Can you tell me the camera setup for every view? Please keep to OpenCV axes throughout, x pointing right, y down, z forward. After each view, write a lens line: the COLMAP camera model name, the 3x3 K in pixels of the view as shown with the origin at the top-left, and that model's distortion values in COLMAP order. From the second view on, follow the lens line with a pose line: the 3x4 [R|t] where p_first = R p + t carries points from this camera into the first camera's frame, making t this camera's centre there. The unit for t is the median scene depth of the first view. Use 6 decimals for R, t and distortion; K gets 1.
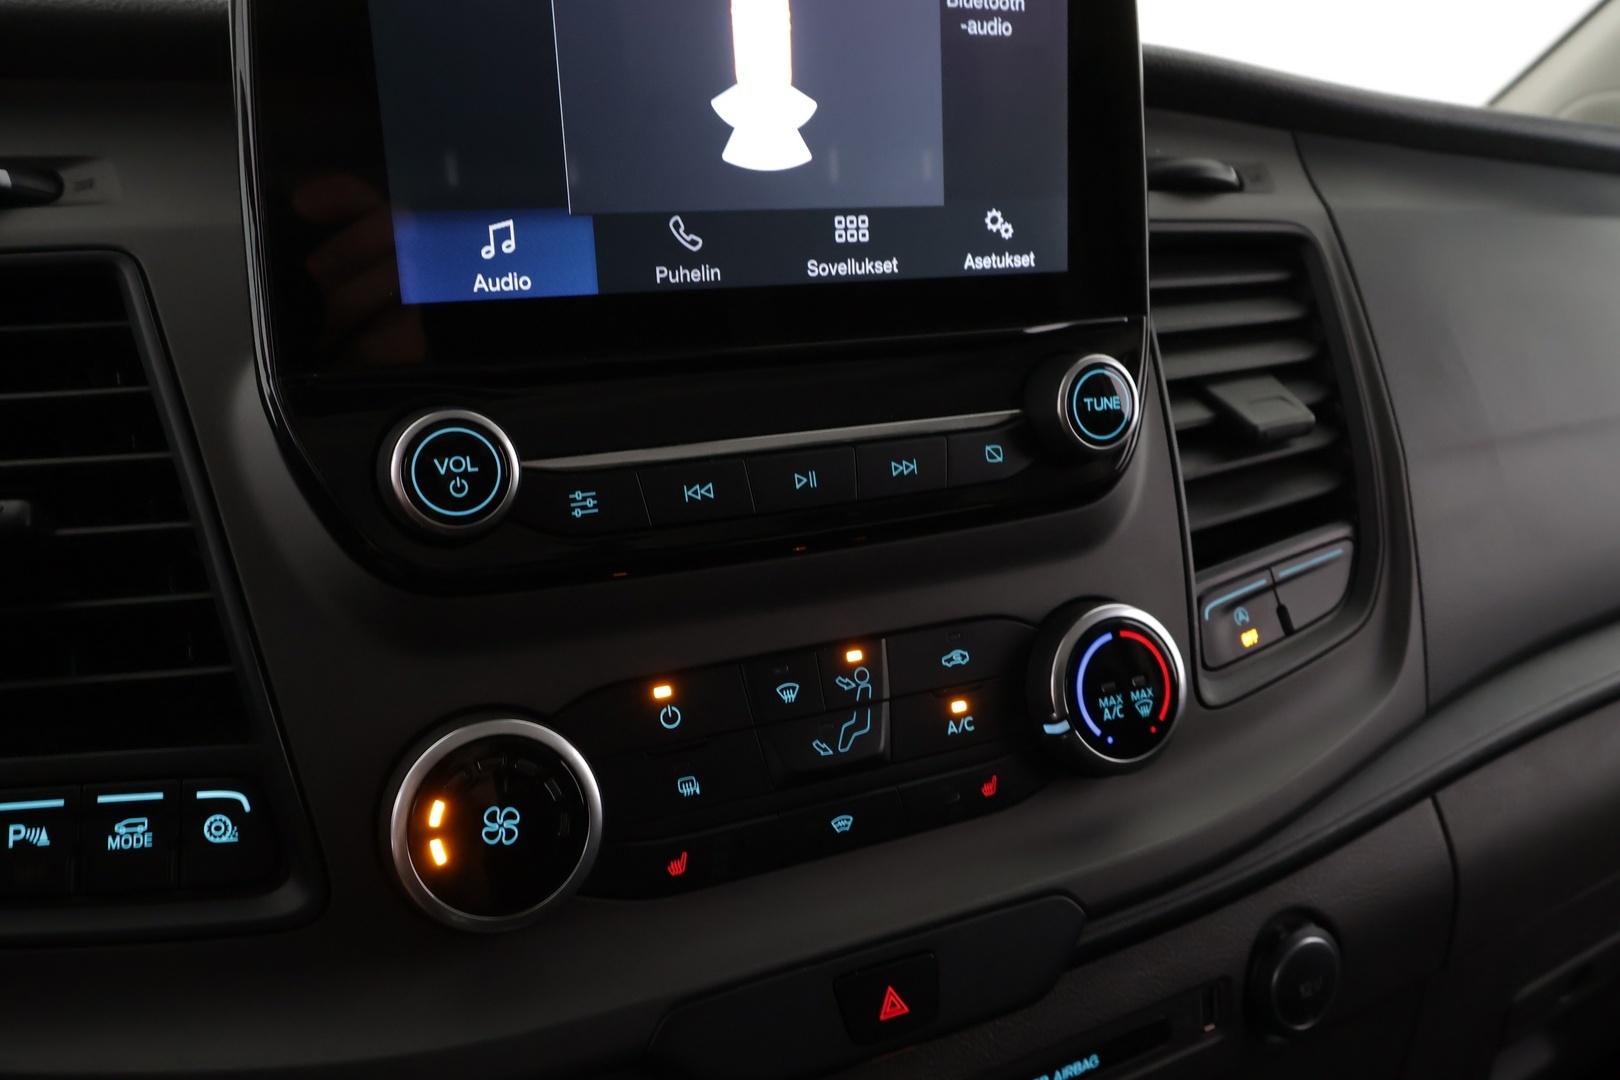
lens RADIAL K [[1342.5, 0, 810.0], [0, 1342.5, 540.0], [0, 0, 1]] dist [-0.005105, -0.010451]
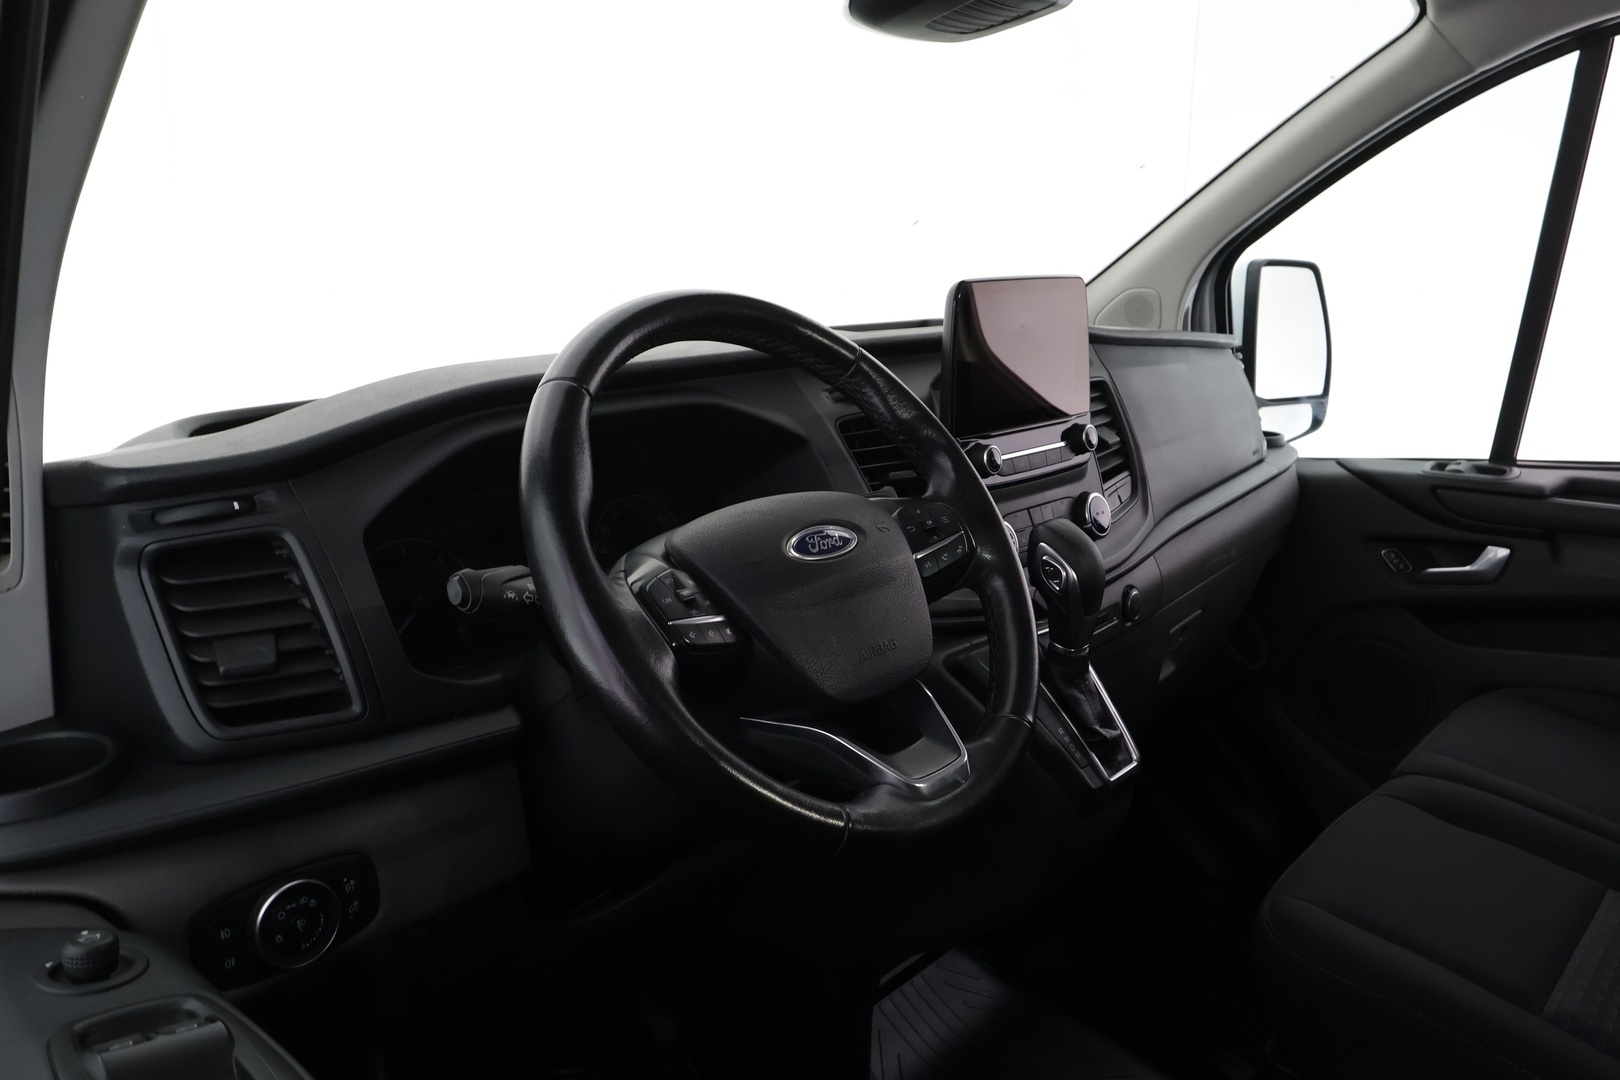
lens RADIAL K [[1220.7, 0, 810.0], [0, 1220.7, 540.0], [0, 0, 1]] dist [-0.004067, -0.002601]
pose [[0.933622, -0.070745, 0.351205, -1.727071], [0.075262, 0.997163, 0.000790, 0.117590], [-0.350265, 0.025695, 0.936298, -1.889744]]
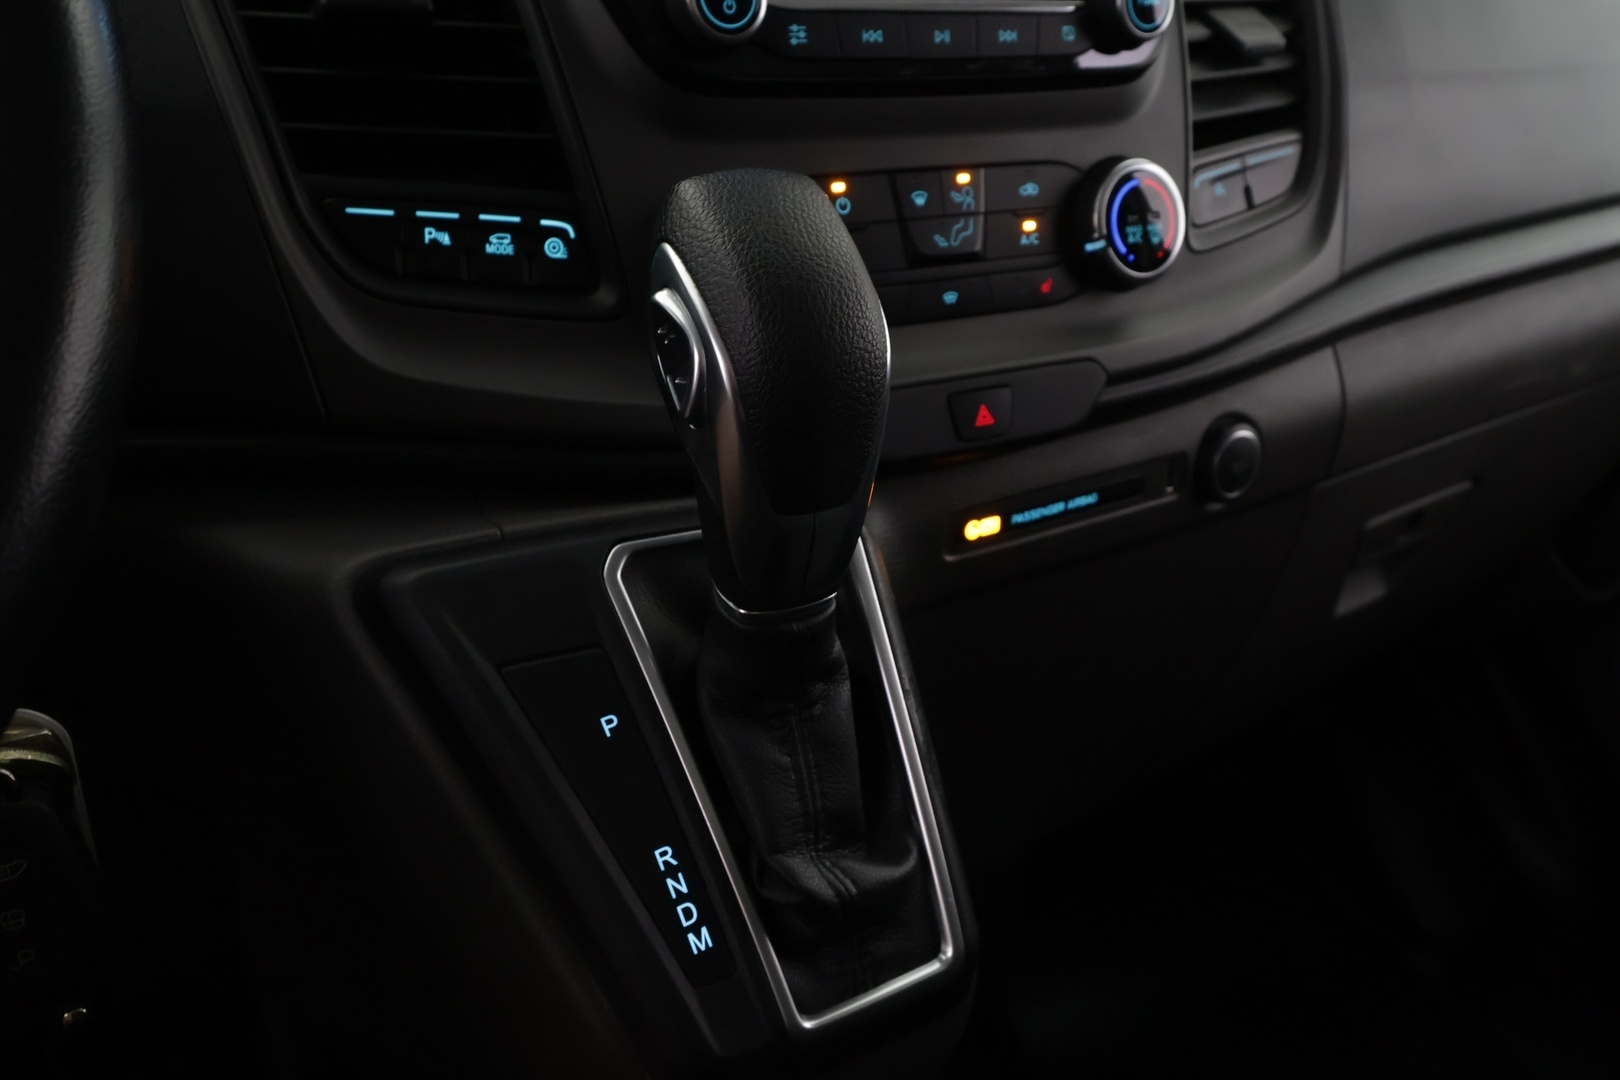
lens RADIAL K [[1273.2, 0, 810.0], [0, 1273.2, 540.0], [0, 0, 1]] dist [-0.006718, 0.001241]
pose [[0.996218, 0.021748, 0.084124, -0.216606], [-0.038092, 0.979485, 0.197884, 0.189686], [-0.078094, -0.200340, 0.976609, -0.328185]]
